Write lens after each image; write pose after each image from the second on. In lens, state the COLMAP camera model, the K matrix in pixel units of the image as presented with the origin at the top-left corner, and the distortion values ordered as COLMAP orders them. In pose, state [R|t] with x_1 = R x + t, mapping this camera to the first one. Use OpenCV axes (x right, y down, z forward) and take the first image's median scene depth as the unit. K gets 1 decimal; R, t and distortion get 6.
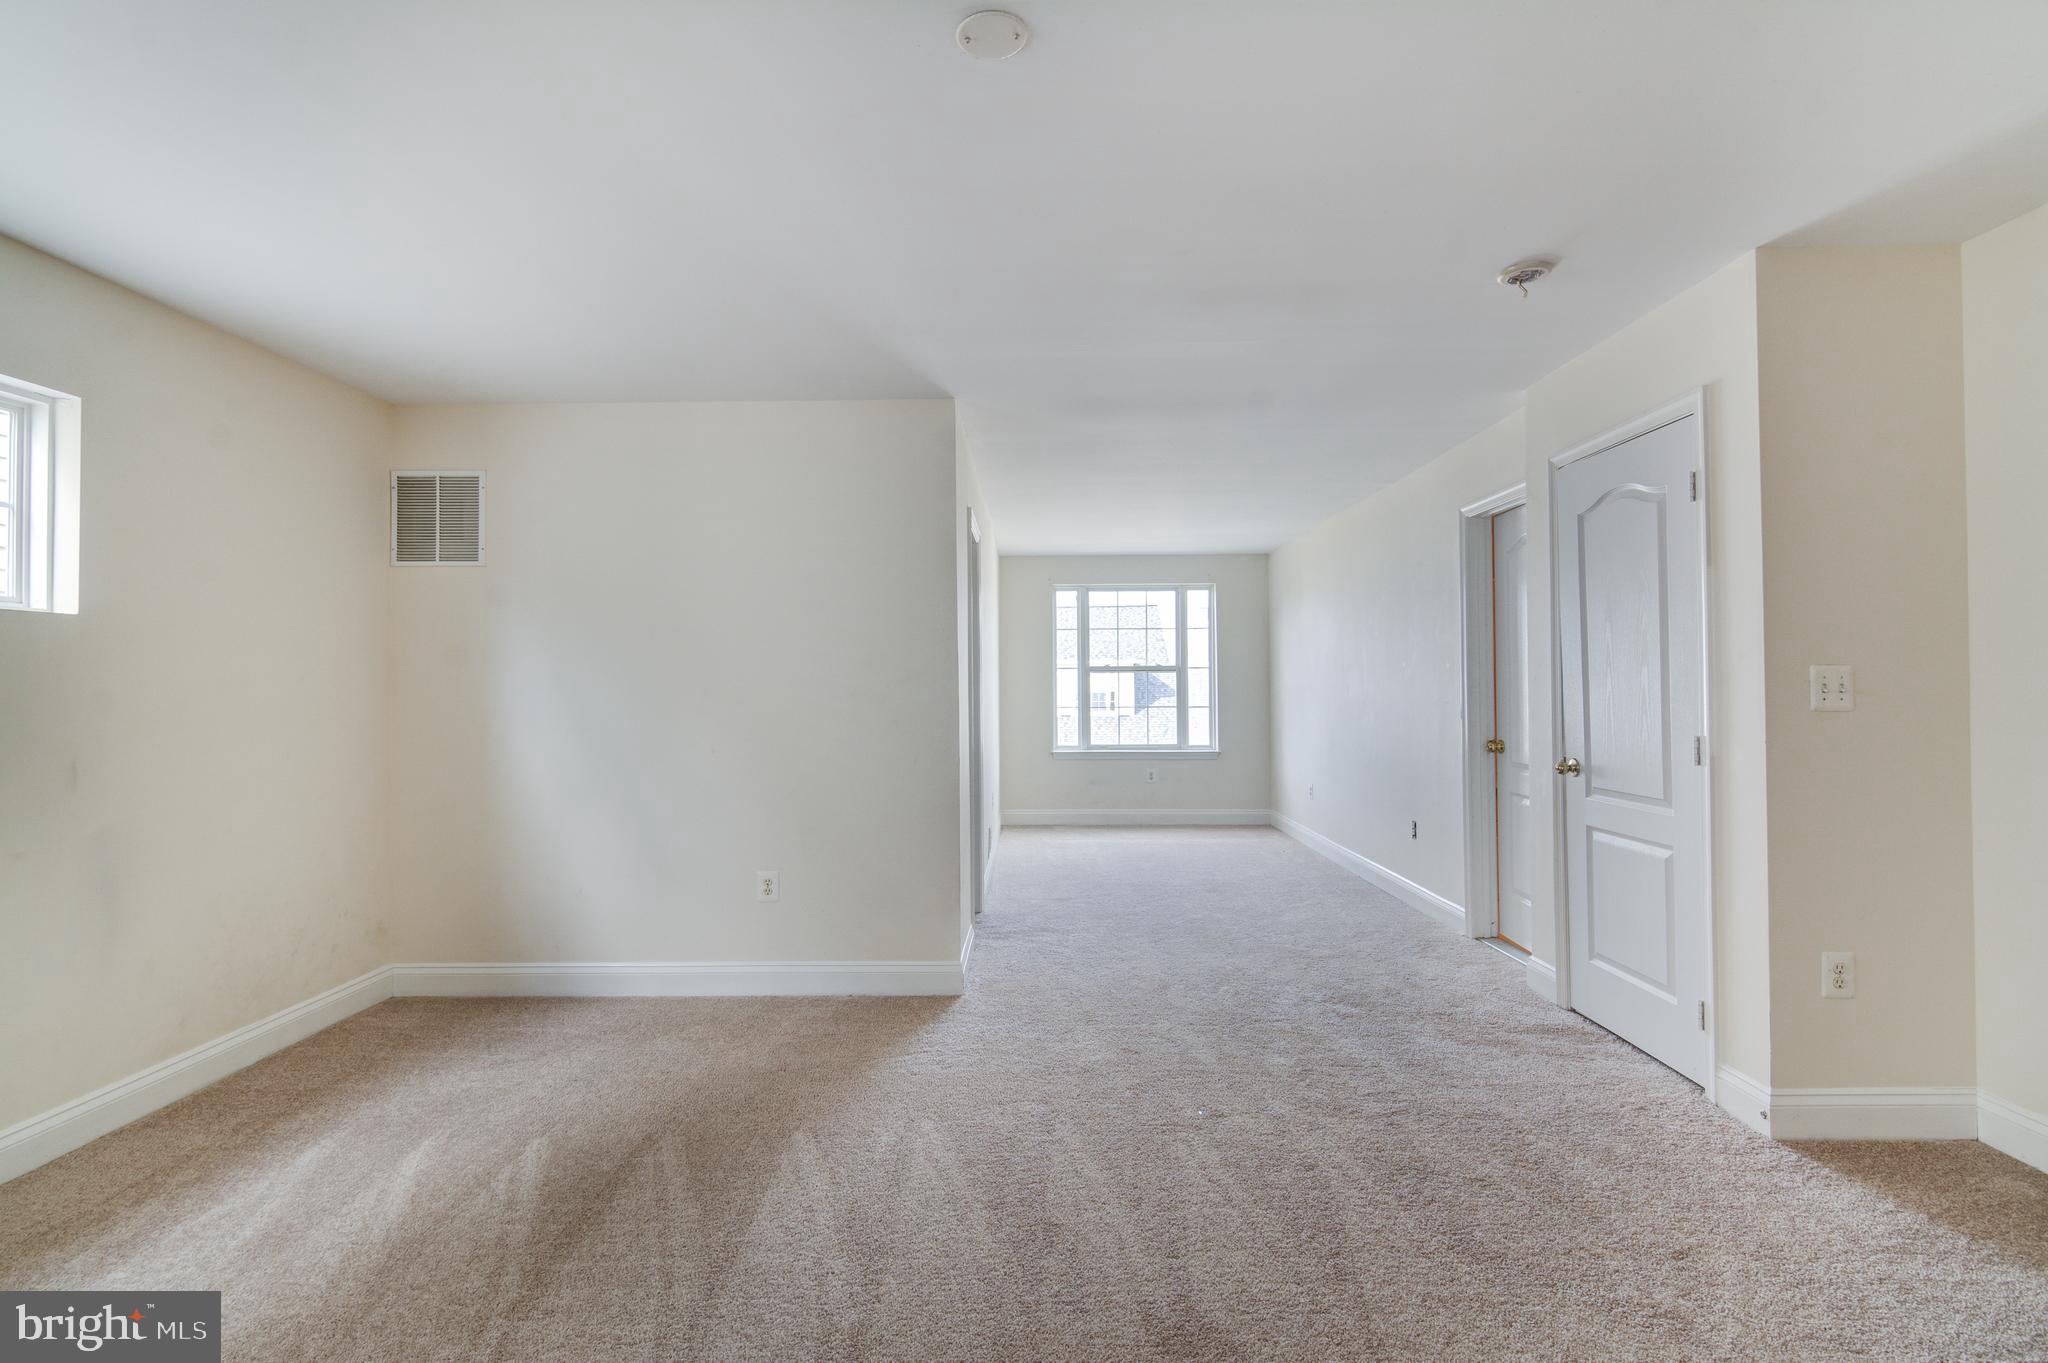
lens RADIAL K [[987.5, 0, 1035.5], [0, 987.5, 676.0], [0, 0, 1]] dist [-0.003496, -0.003121]
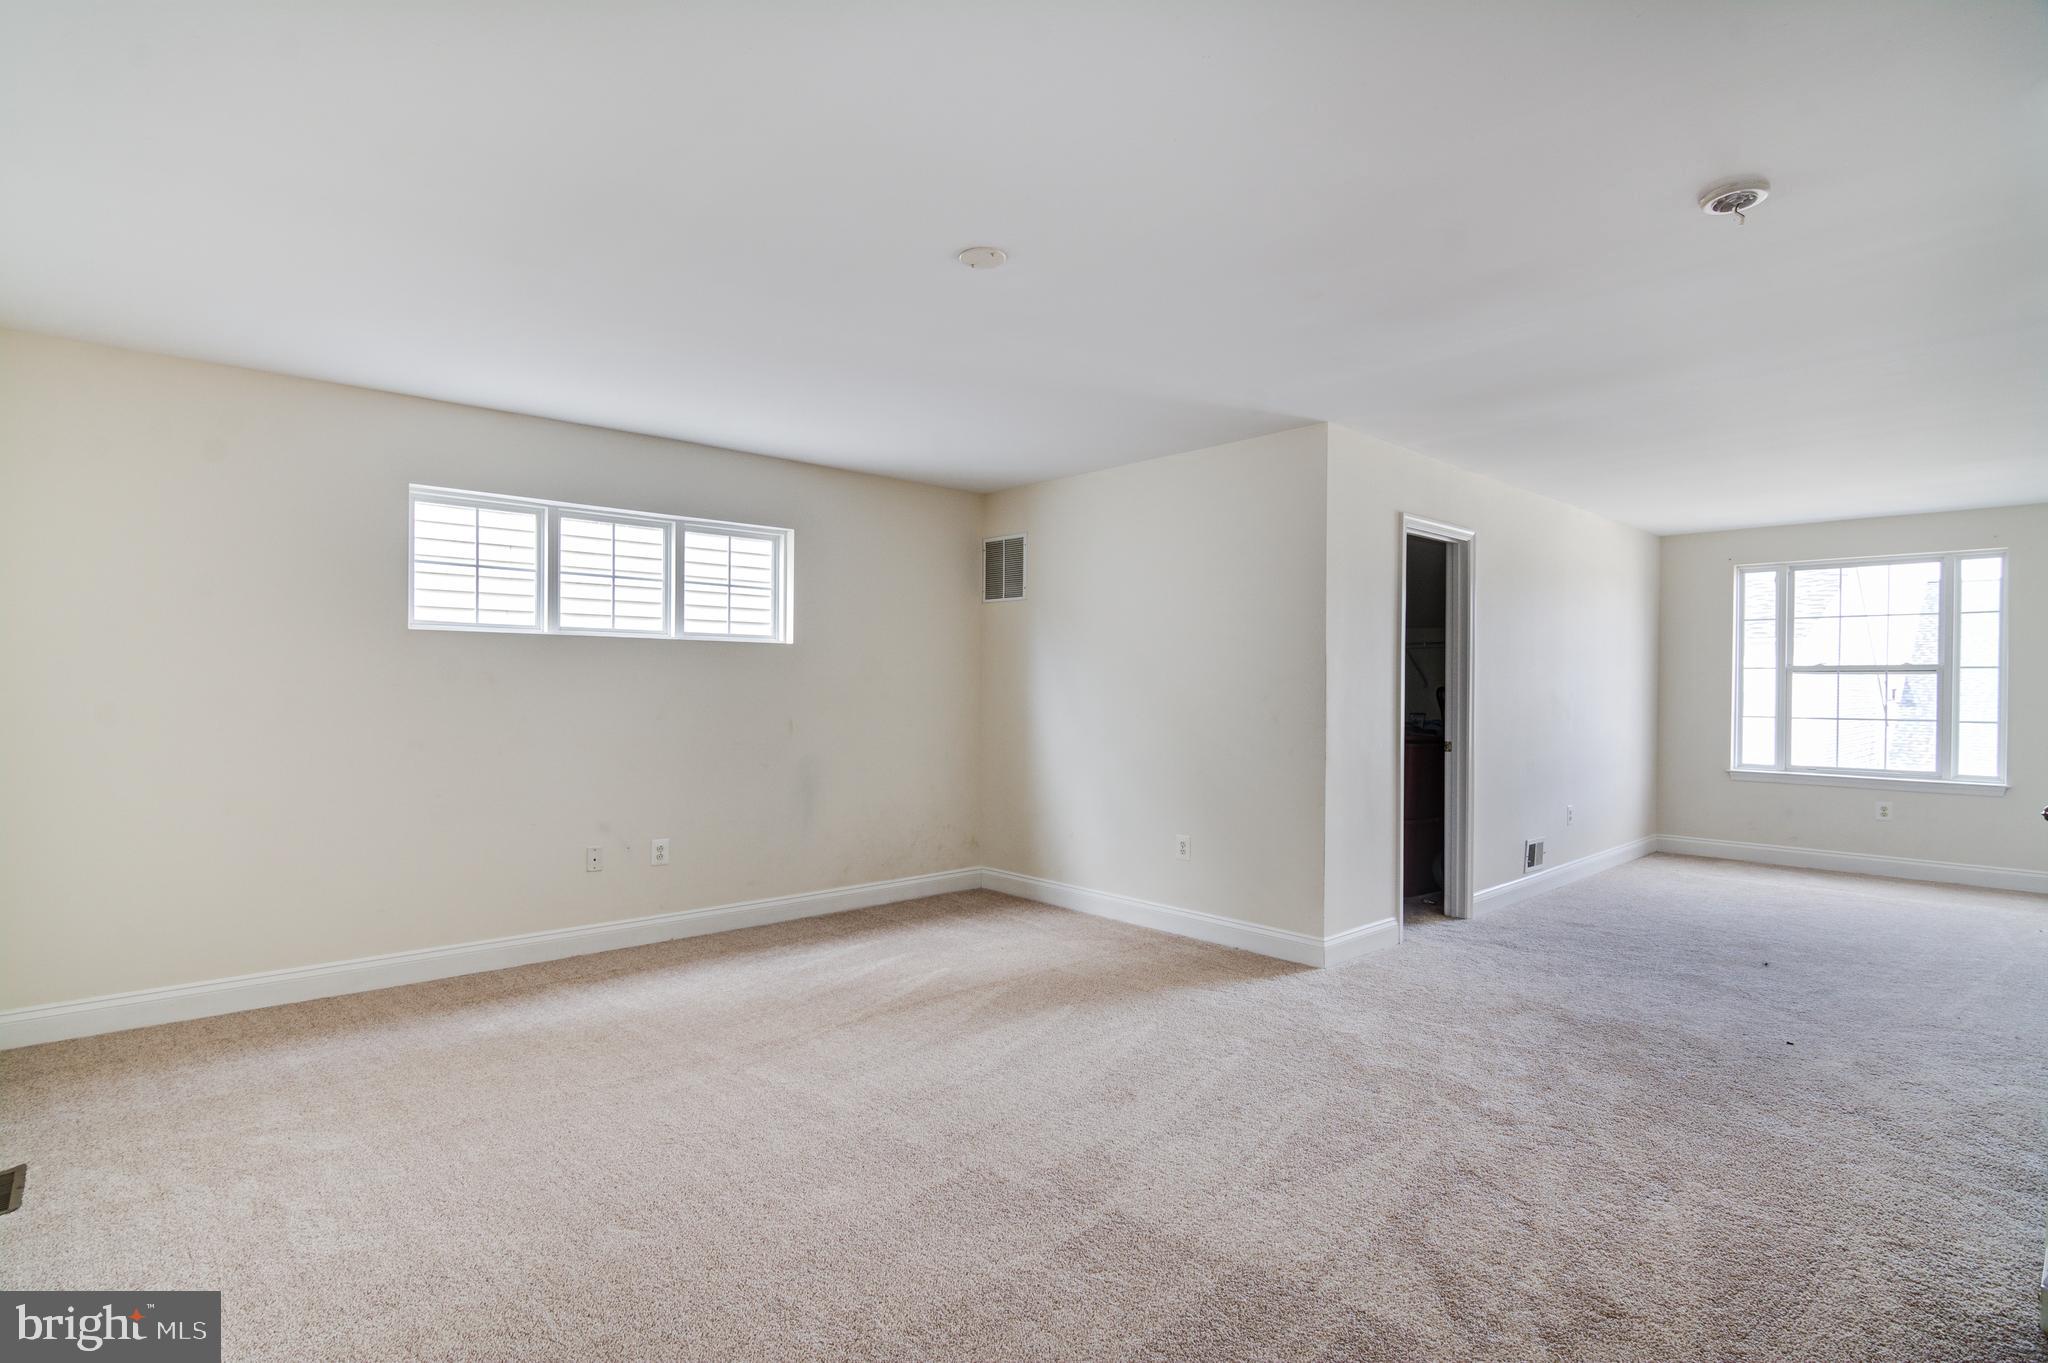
lens RADIAL K [[987.5, 0, 987.0], [0, 987.5, 703.9], [0, 0, 1]] dist [-0.003496, -0.003121]
pose [[0.675615, 0.026088, -0.736793, 0.220306], [-0.003381, 0.999473, 0.032290, -0.002807], [0.737247, -0.019325, 0.675347, -0.007032]]
